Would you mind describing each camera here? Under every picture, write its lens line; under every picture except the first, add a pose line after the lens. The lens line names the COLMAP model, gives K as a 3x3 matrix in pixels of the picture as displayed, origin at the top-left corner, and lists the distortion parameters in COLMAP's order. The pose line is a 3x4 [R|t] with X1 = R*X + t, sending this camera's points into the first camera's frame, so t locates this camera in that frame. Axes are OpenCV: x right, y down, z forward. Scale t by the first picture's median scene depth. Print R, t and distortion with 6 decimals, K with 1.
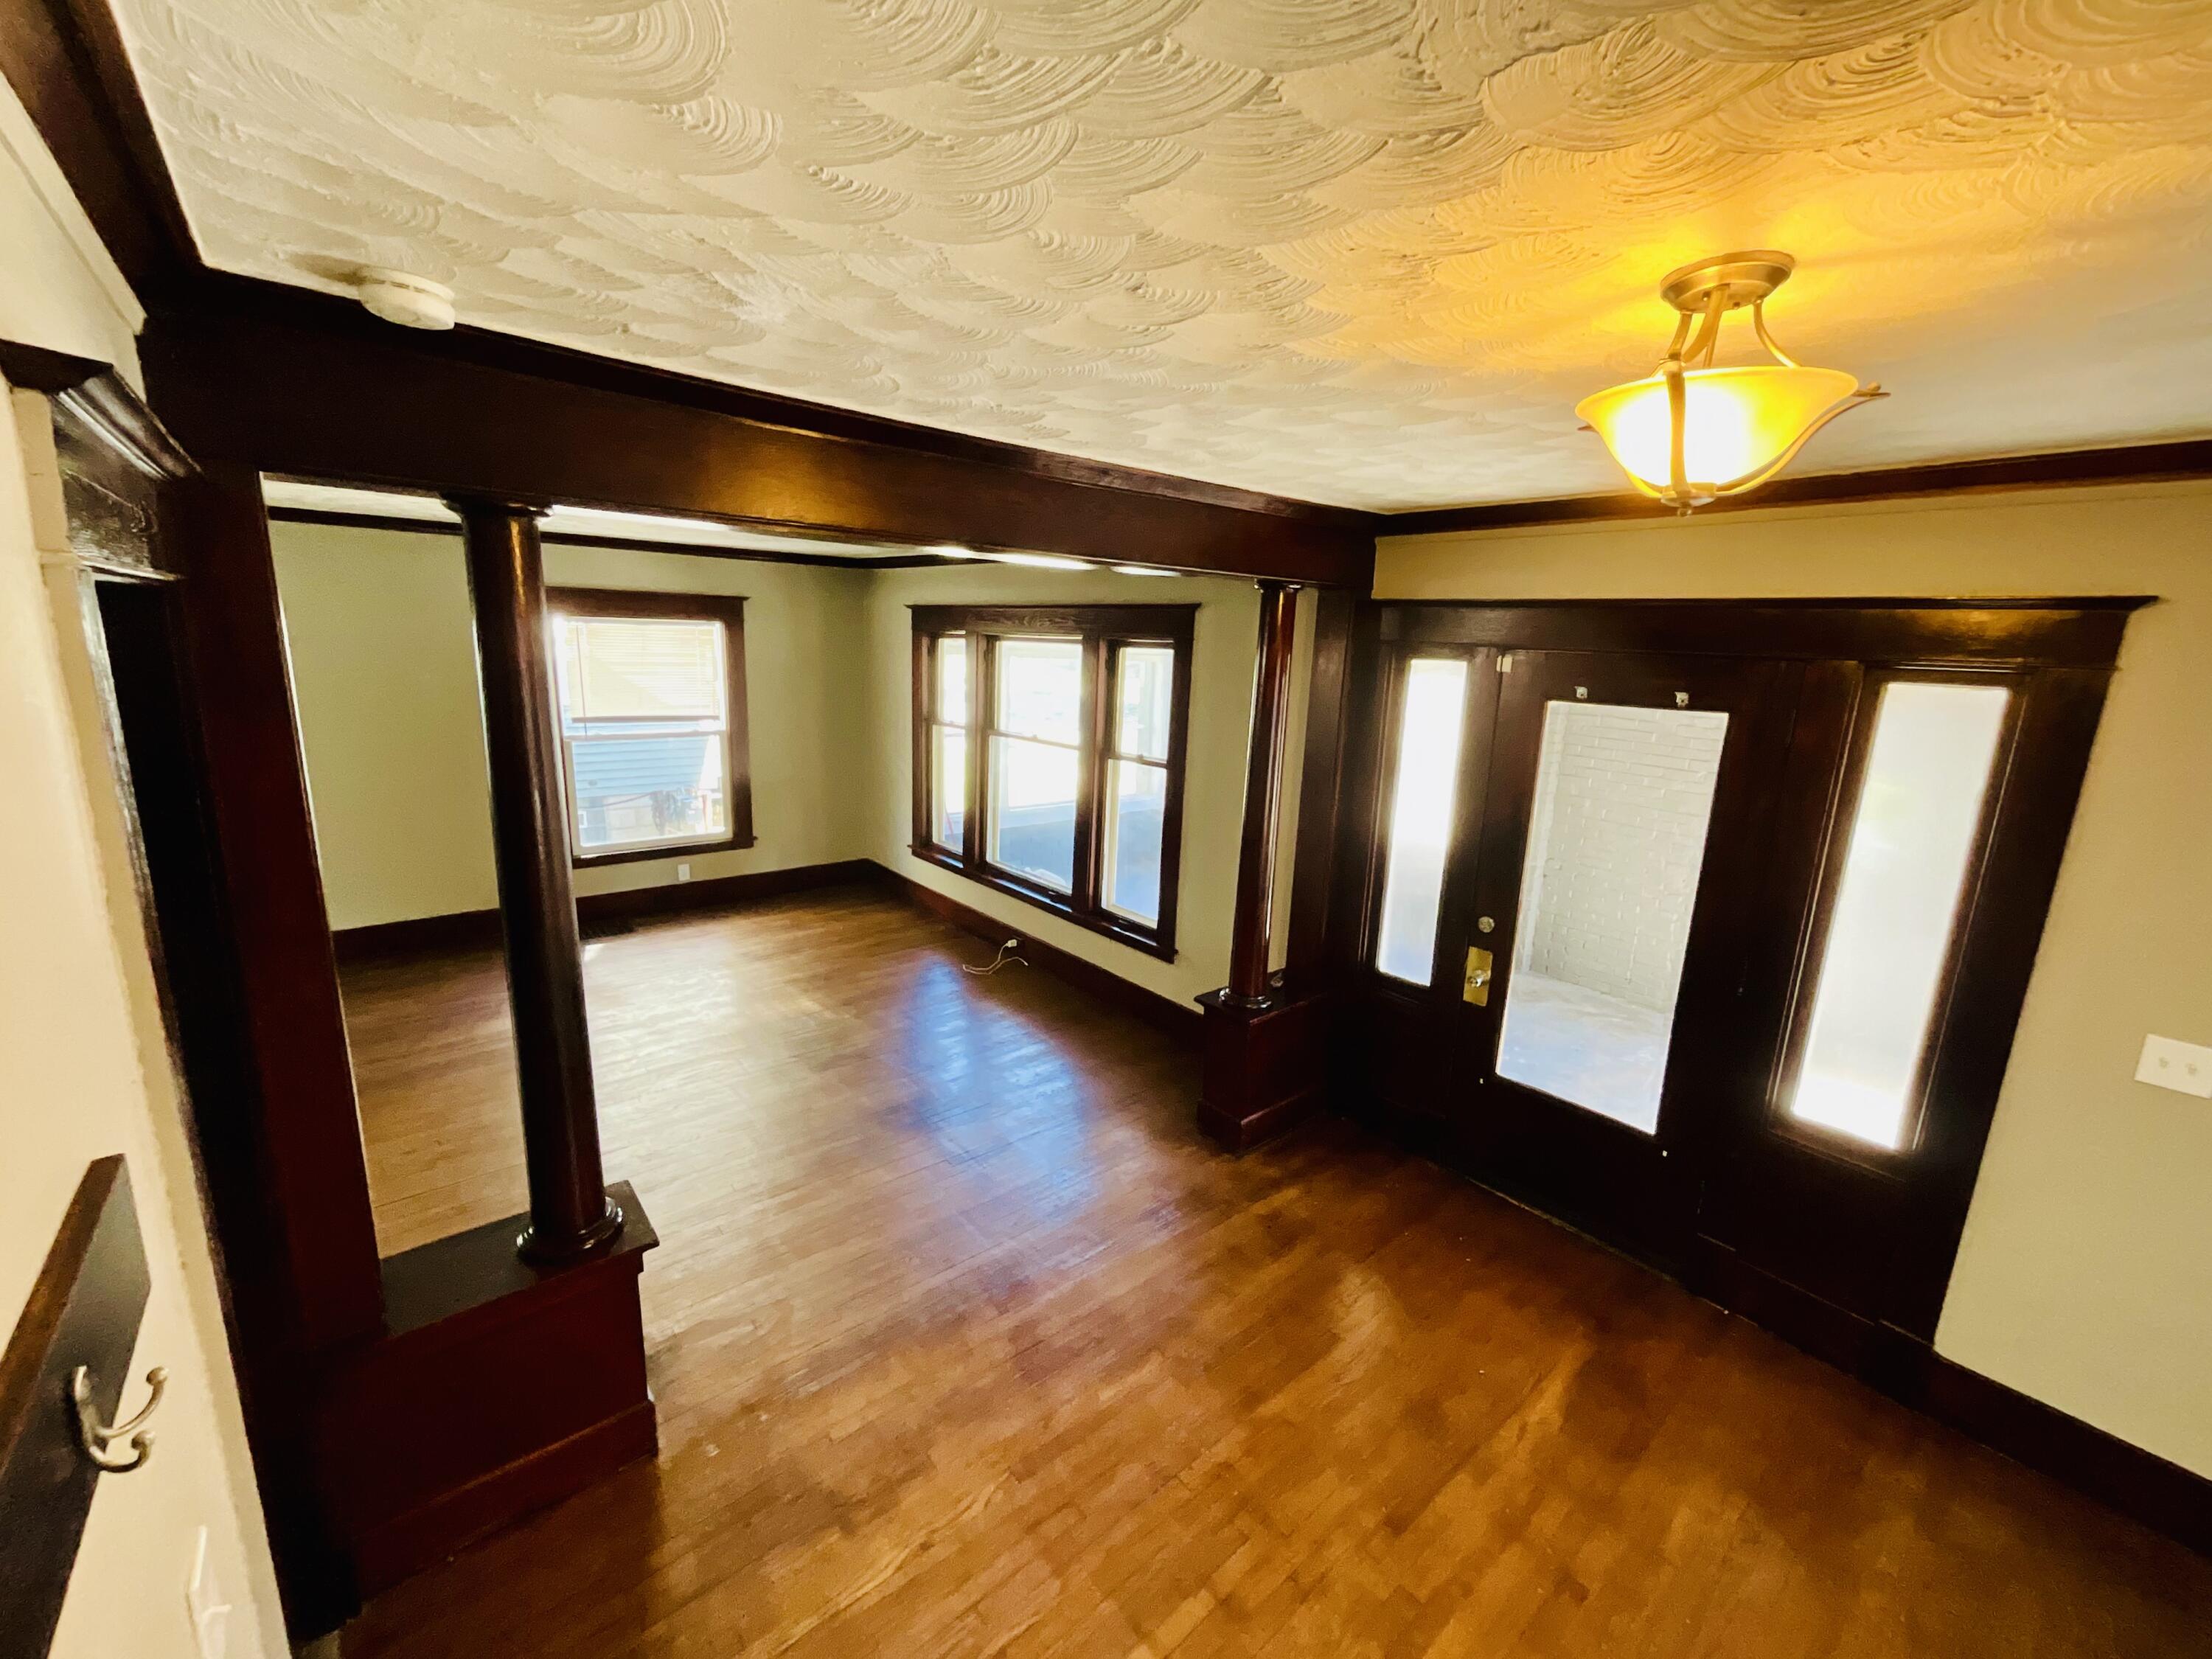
lens RADIAL K [[892.7, 0, 1106.0], [0, 892.7, 827.2], [0, 0, 1]] dist [-0.002633, 0.000200]
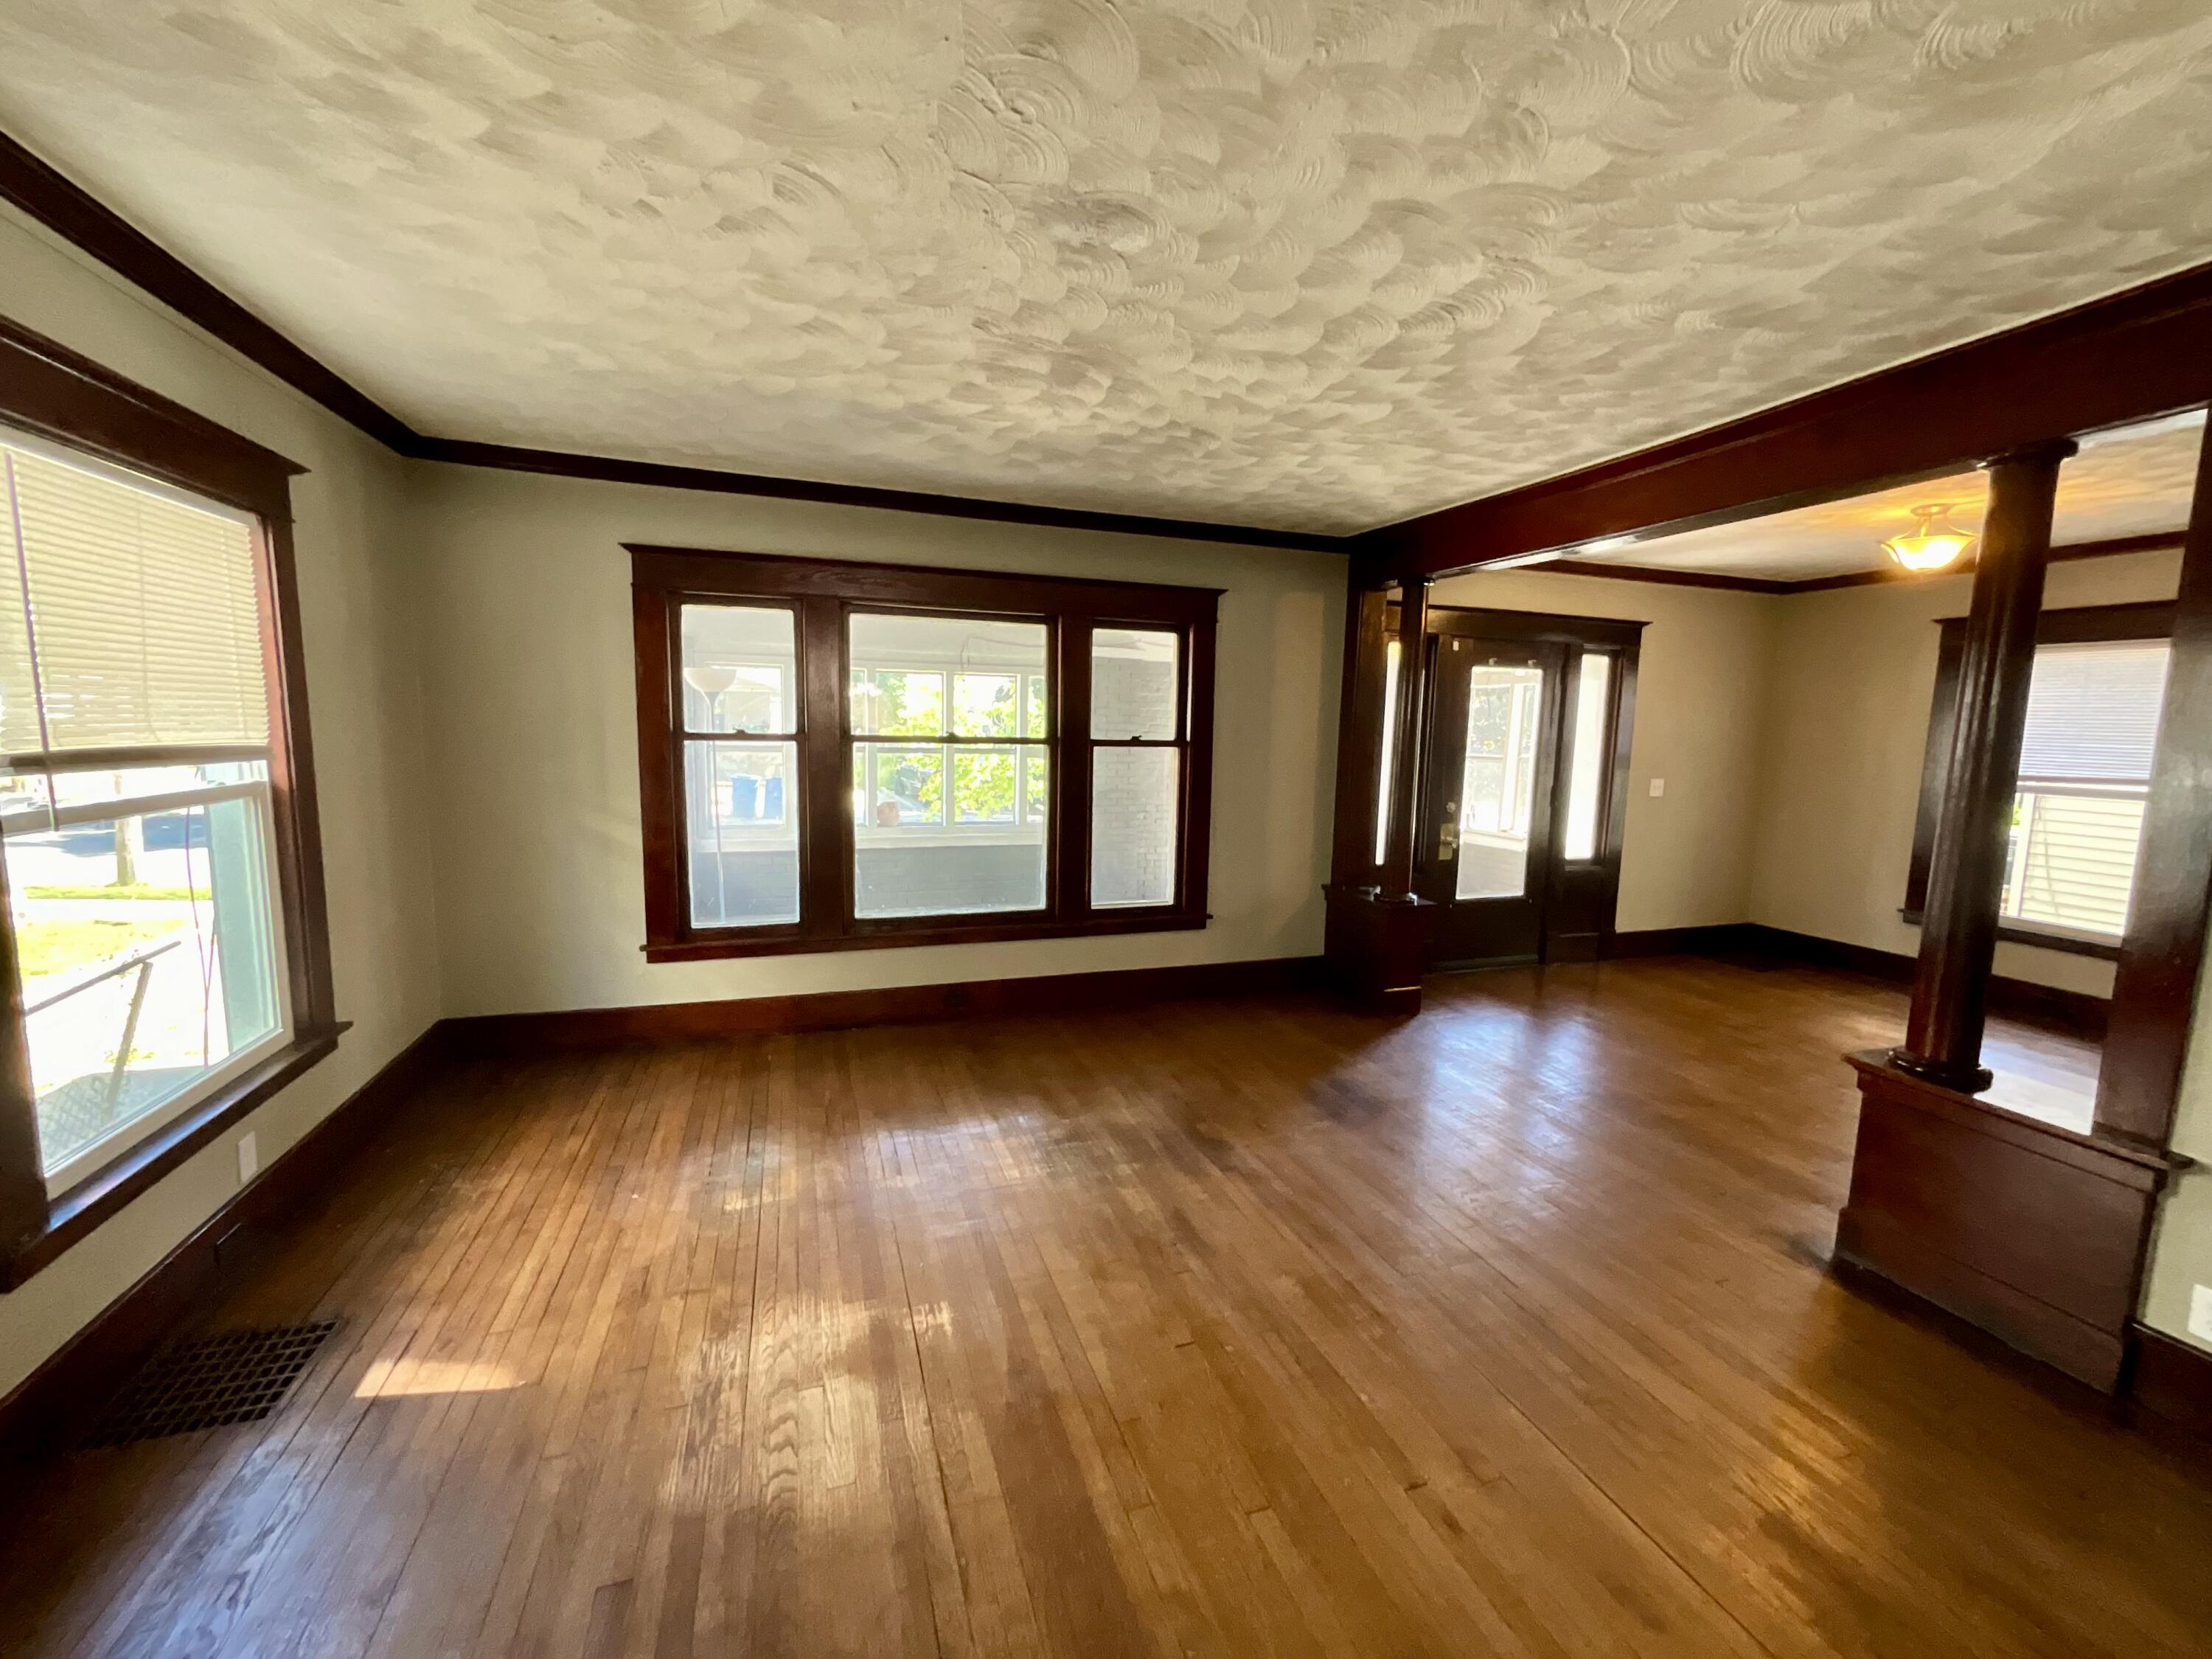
lens RADIAL K [[892.7, 0, 1103.9], [0, 892.7, 821.5], [0, 0, 1]] dist [-0.002633, 0.000200]
pose [[0.369156, -0.133741, 0.919694, -0.931121], [0.187611, 0.979942, 0.067198, -0.065534], [-0.910234, 0.147738, 0.386842, 0.686082]]
